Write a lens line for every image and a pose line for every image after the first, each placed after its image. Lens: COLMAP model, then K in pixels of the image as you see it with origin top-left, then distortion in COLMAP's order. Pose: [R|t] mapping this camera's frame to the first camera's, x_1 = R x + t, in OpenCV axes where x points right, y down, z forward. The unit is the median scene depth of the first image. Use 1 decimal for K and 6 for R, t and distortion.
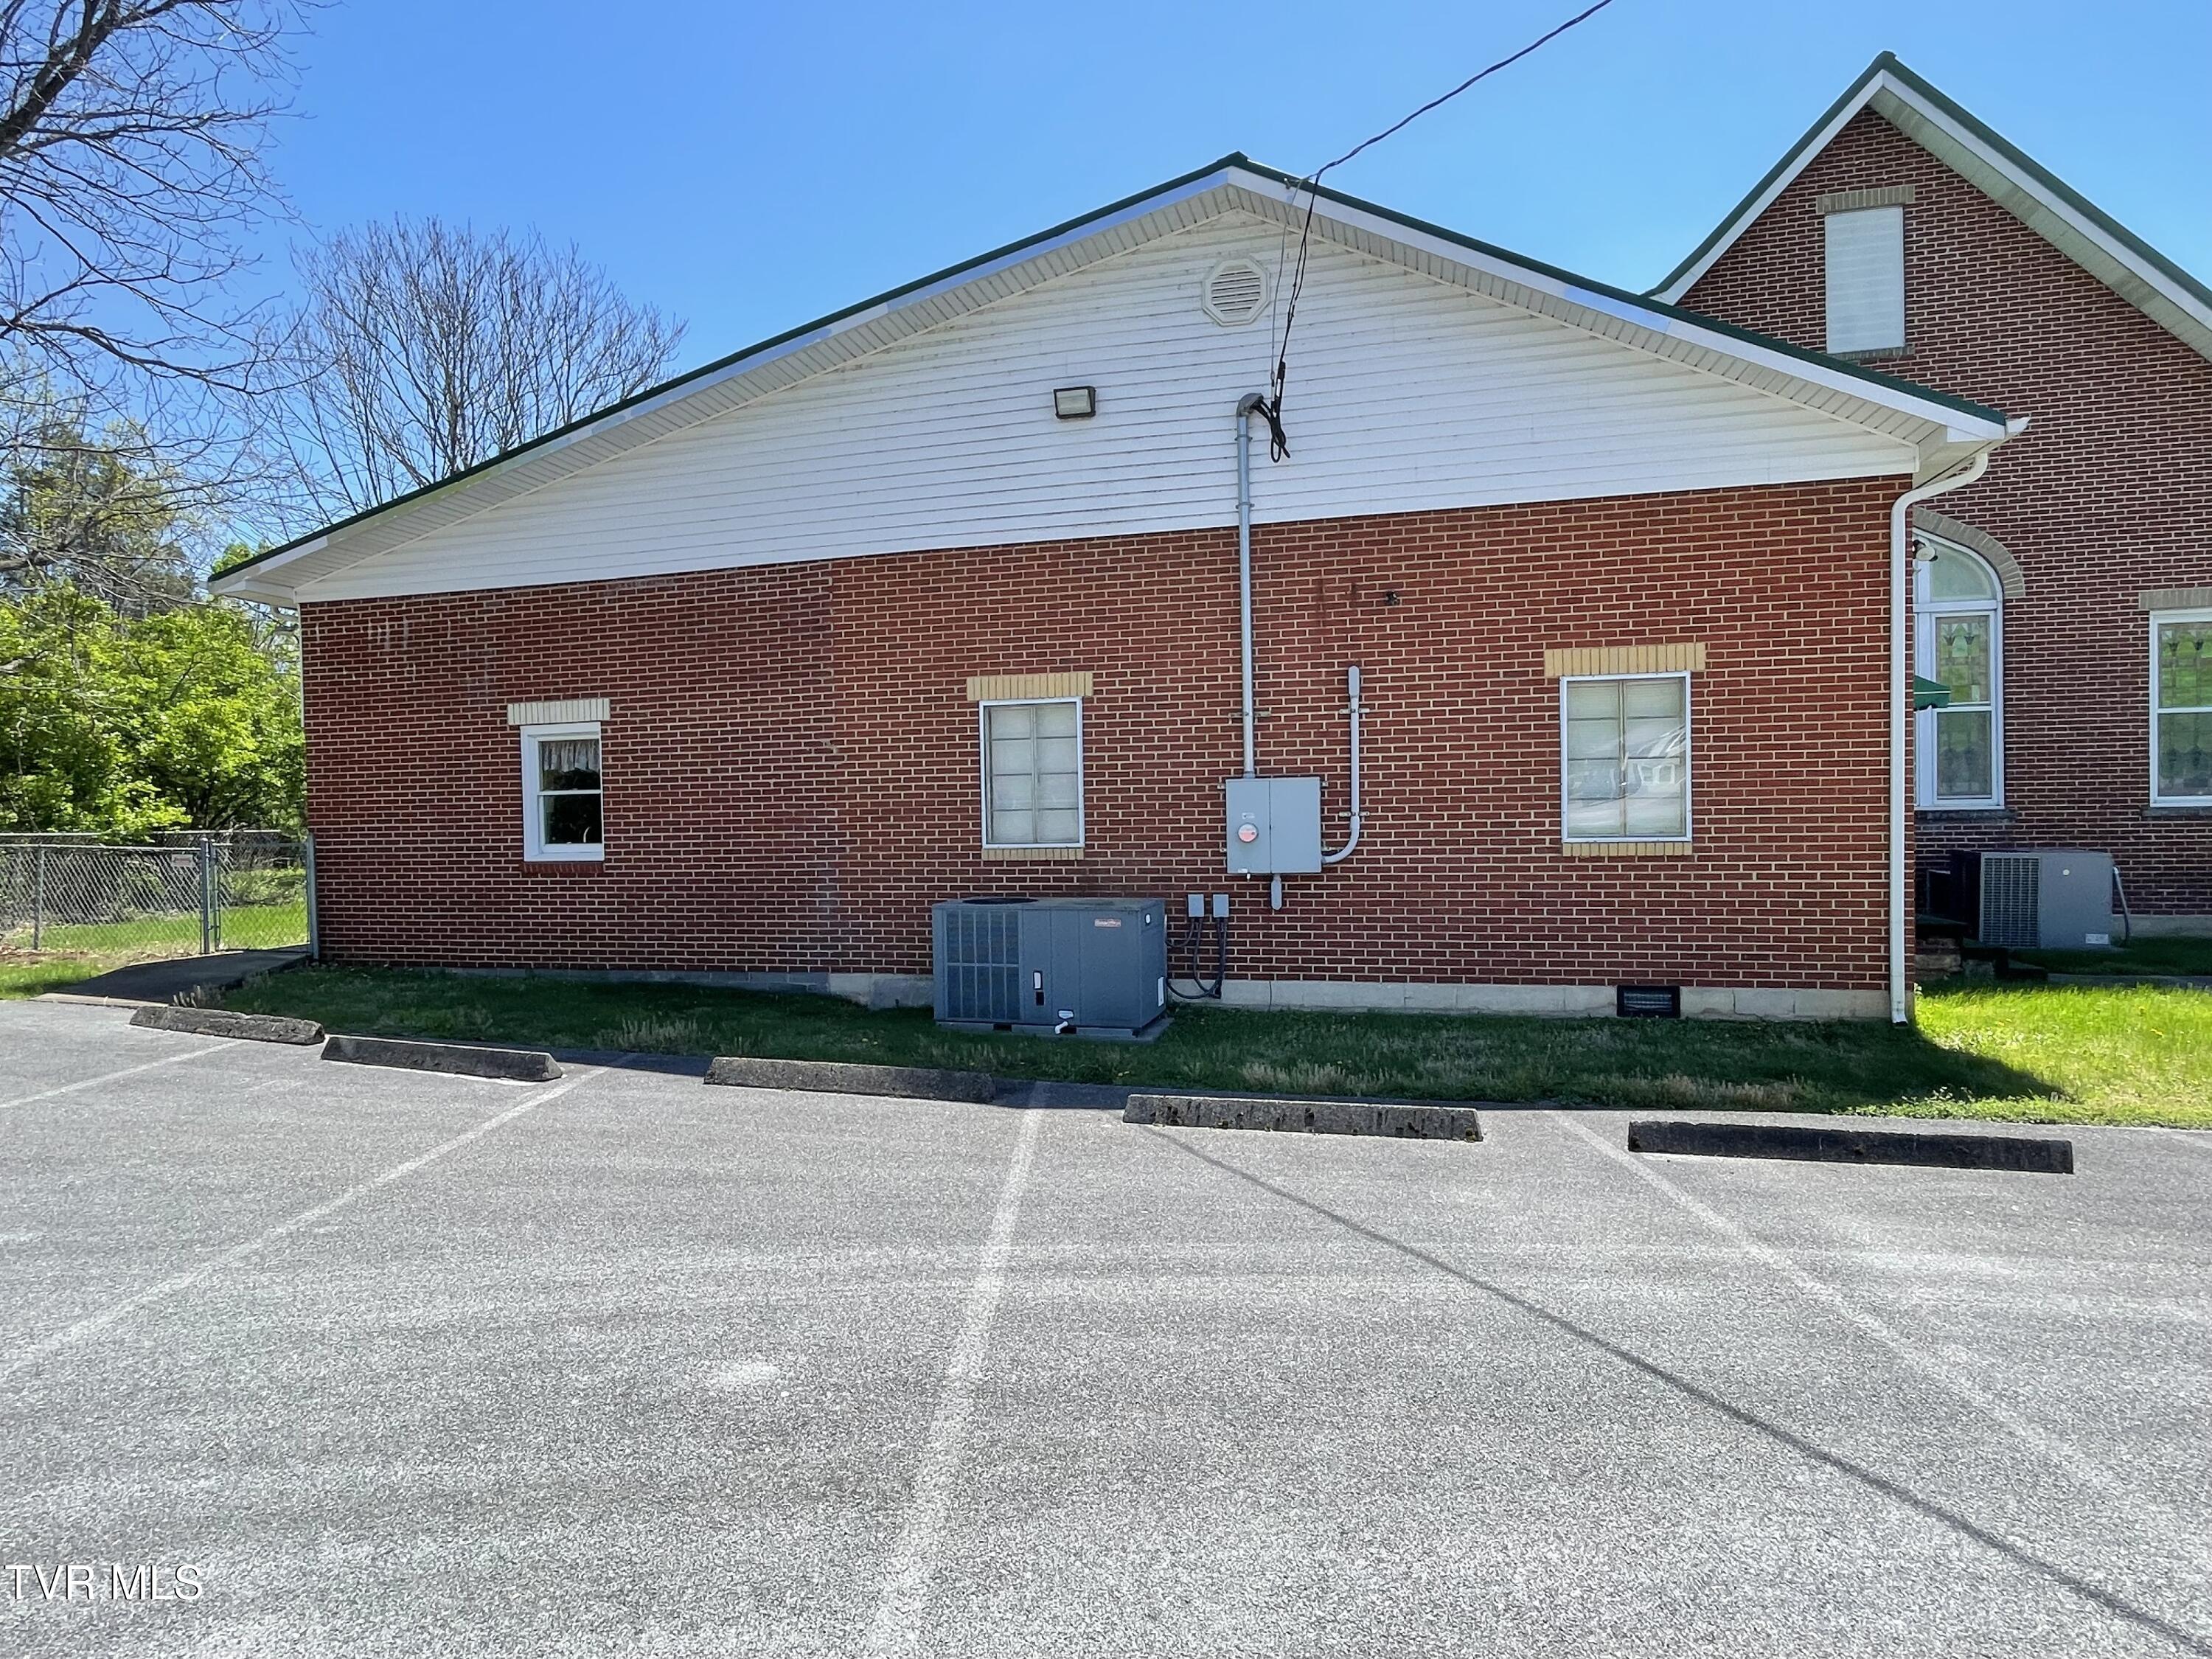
lens RADIAL K [[1231.8, 0, 1101.6], [0, 1231.8, 828.0], [0, 0, 1]] dist [-0.000685, -0.000538]
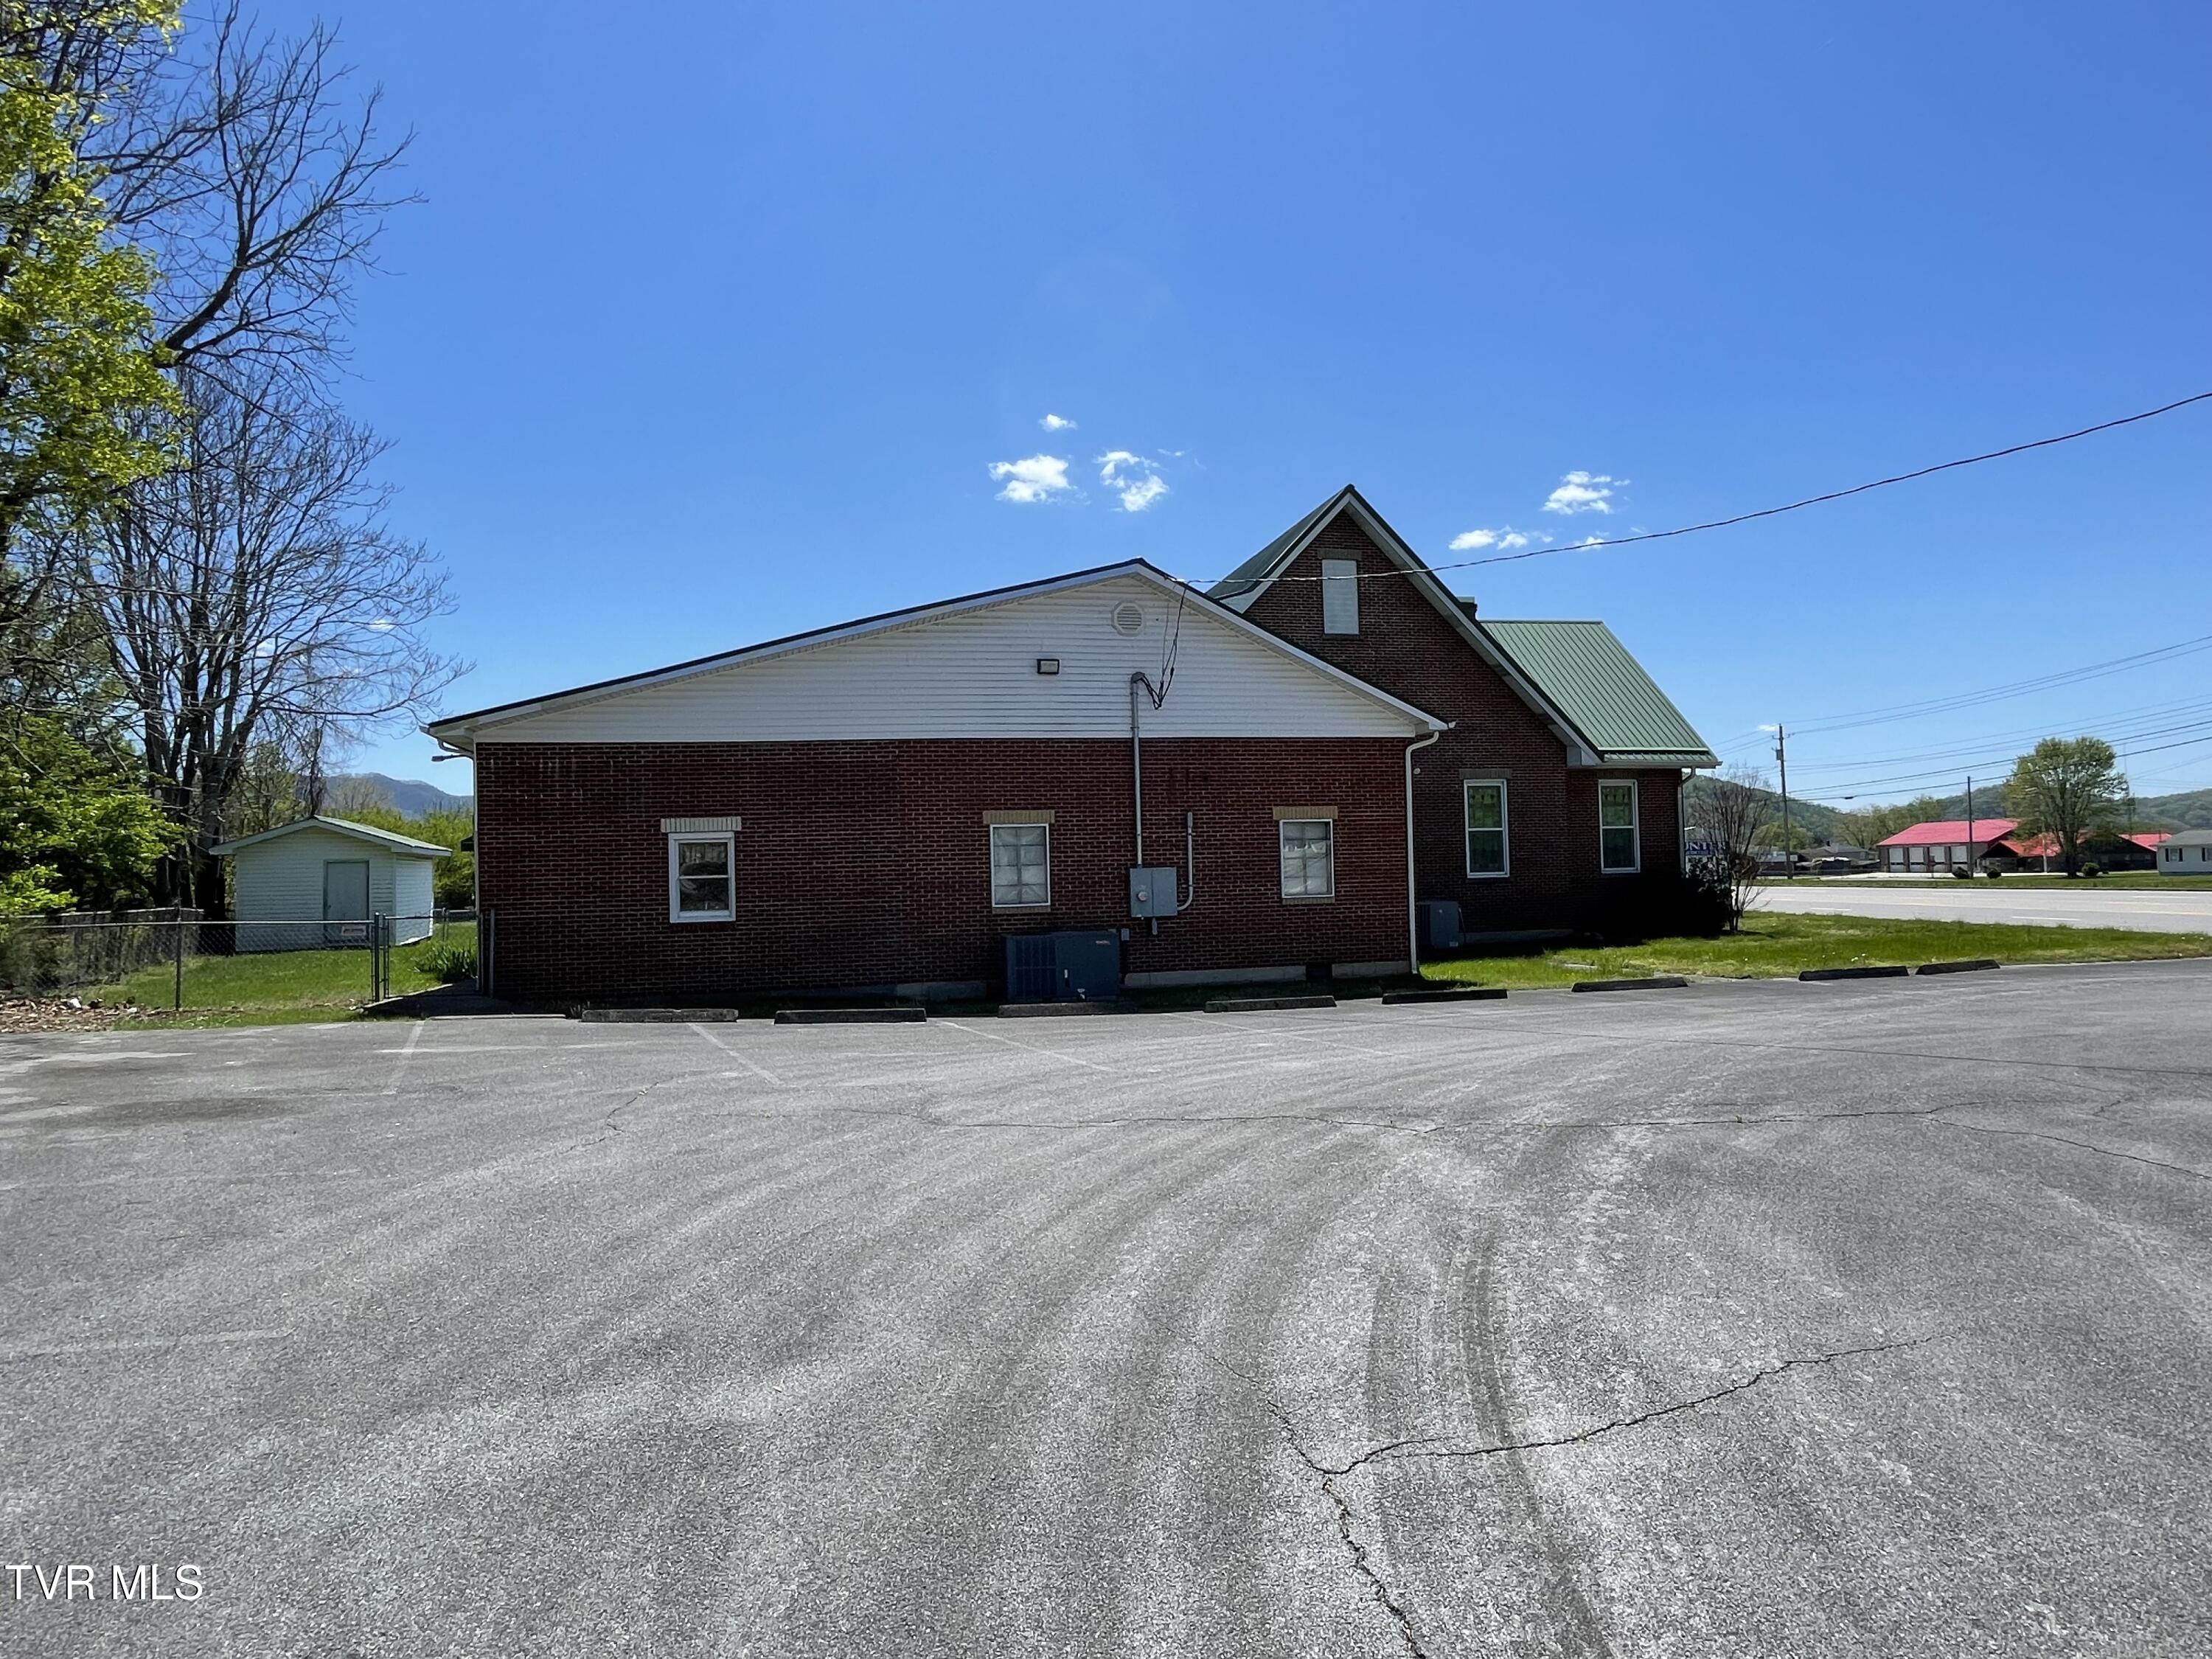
lens RADIAL K [[1230.0, 0, 1097.2], [0, 1230.0, 827.8], [0, 0, 1]] dist [-0.005100, -0.001451]
pose [[0.889105, 0.011452, 0.457560, -0.708149], [0.015617, 0.998346, -0.055334, 0.002119], [-0.457437, 0.056344, 0.887455, -0.592636]]
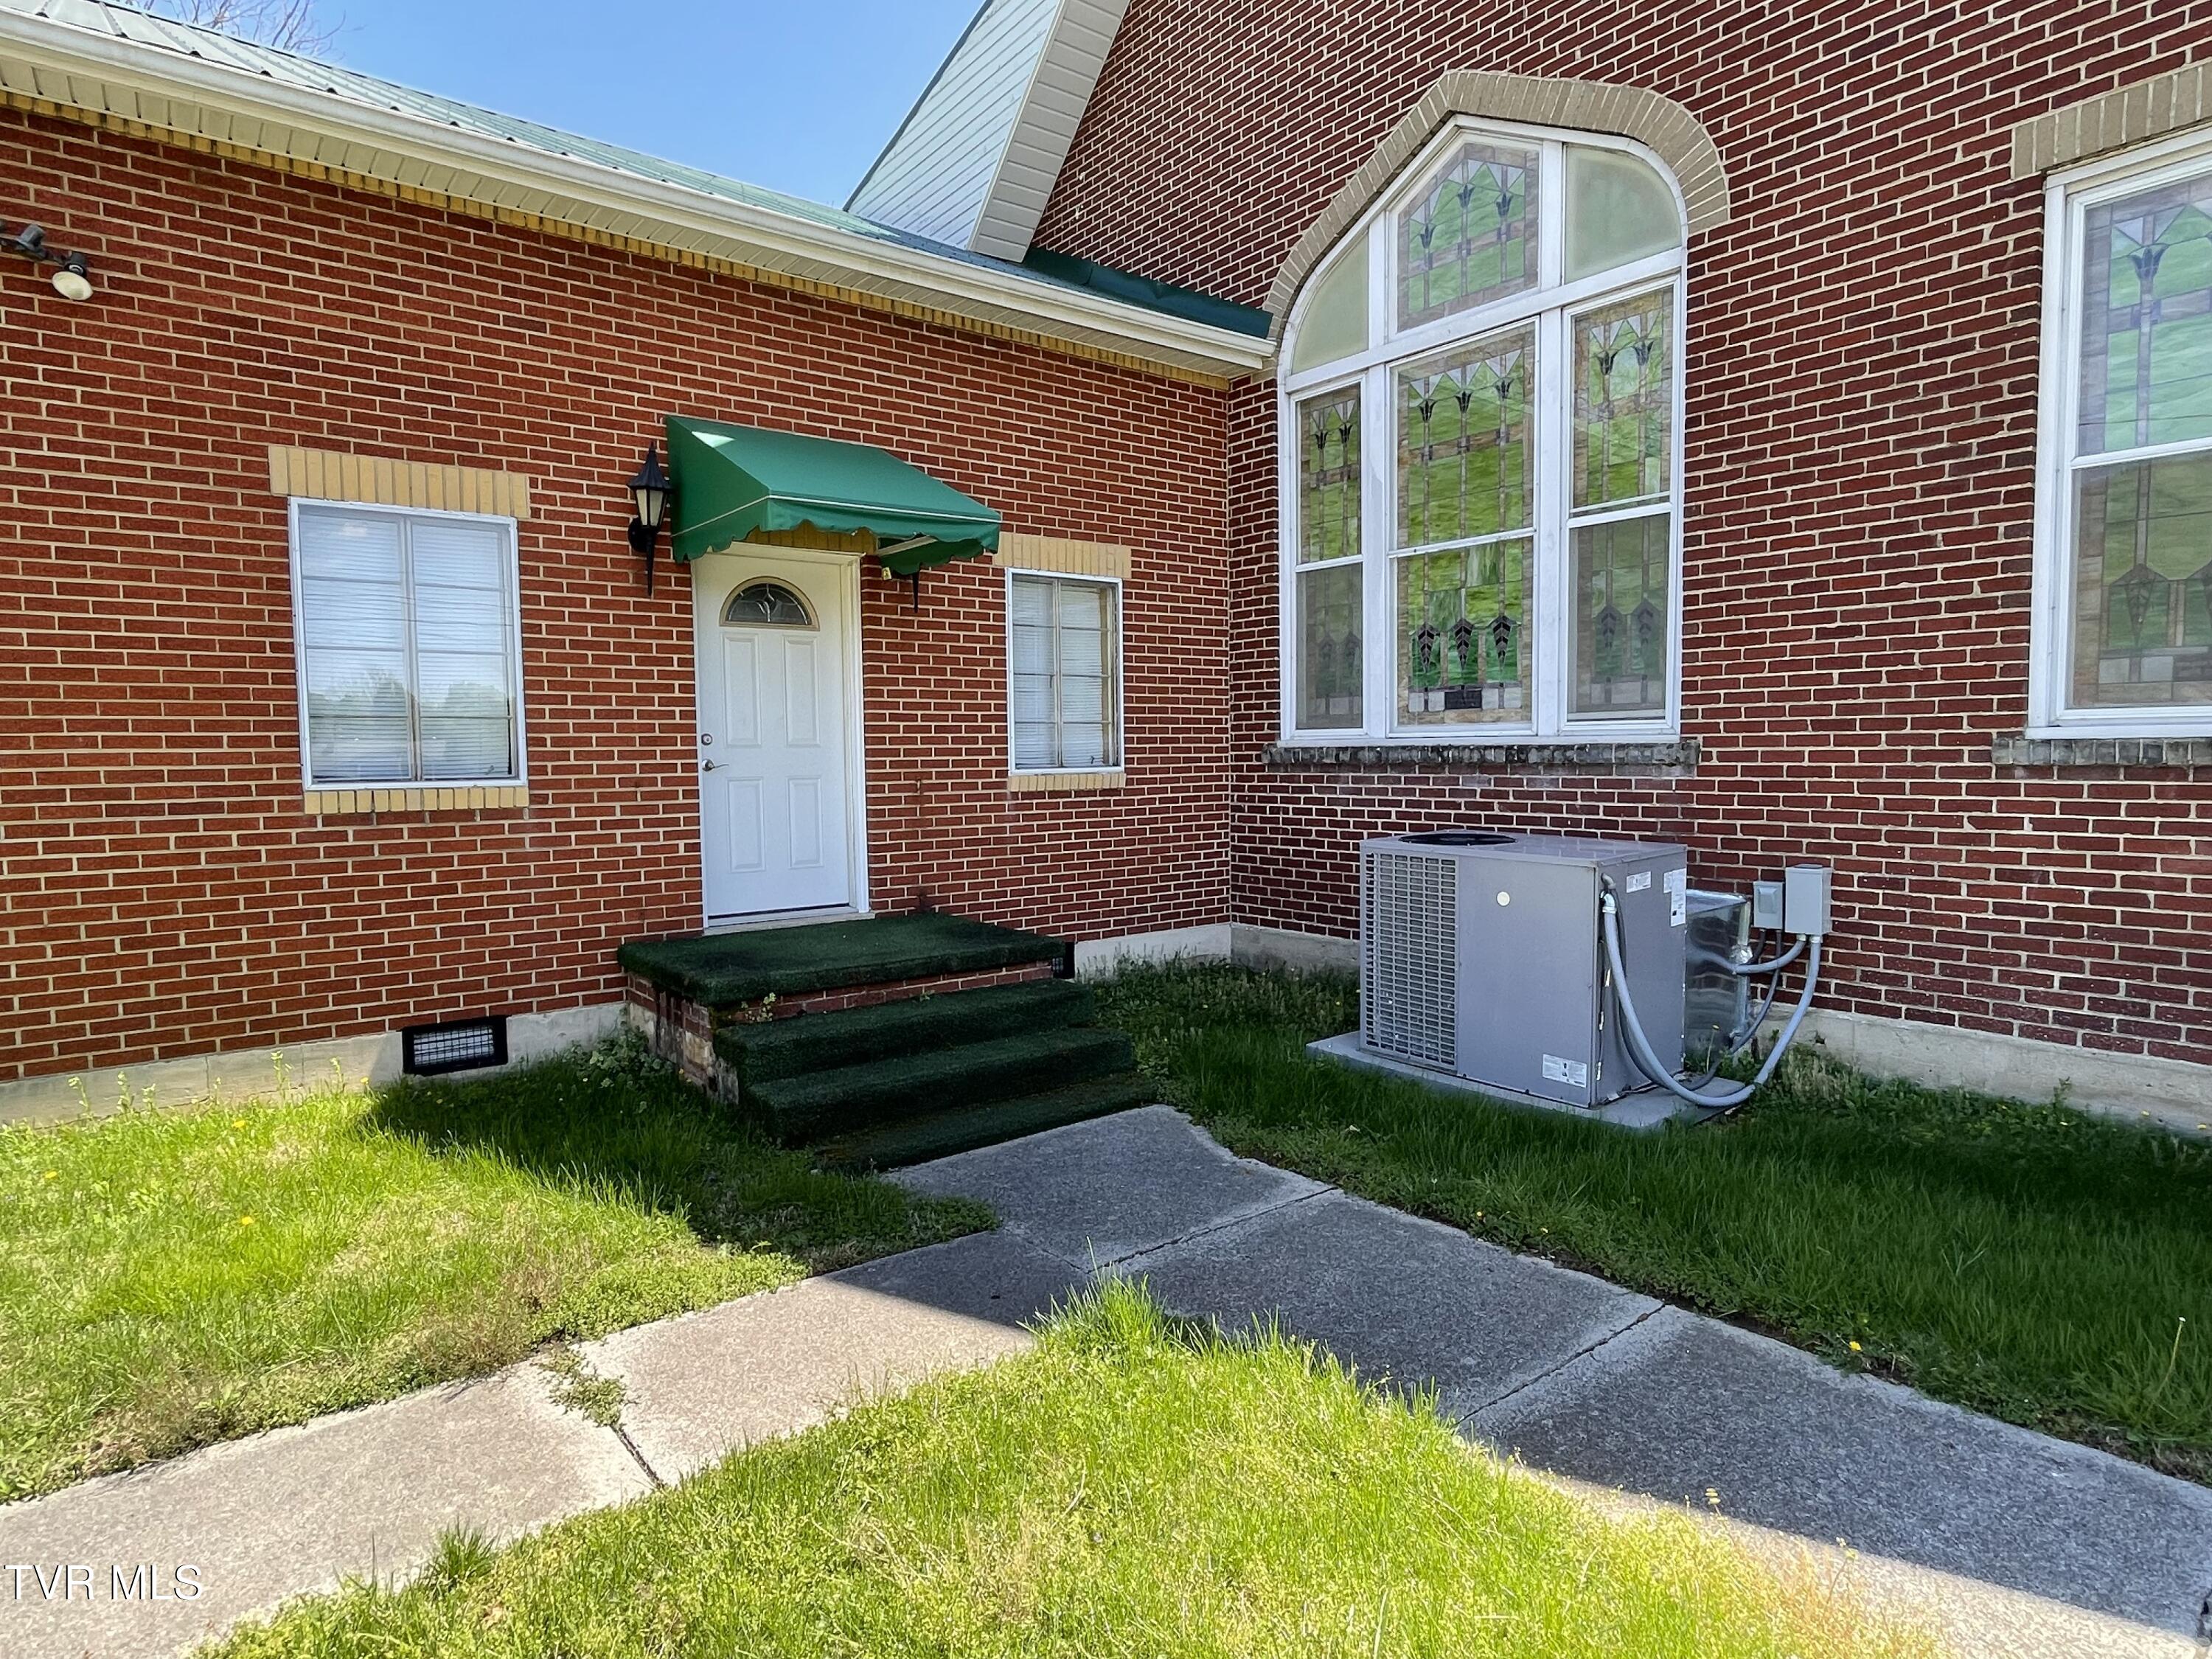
lens RADIAL K [[1231.8, 0, 1101.6], [0, 1231.8, 828.0], [0, 0, 1]] dist [-0.000685, -0.000538]
pose [[0.802652, 0.045444, -0.594714, 1.029401], [-0.009979, 0.997977, 0.062791, -0.013153], [0.596365, -0.044465, 0.801481, 0.665111]]
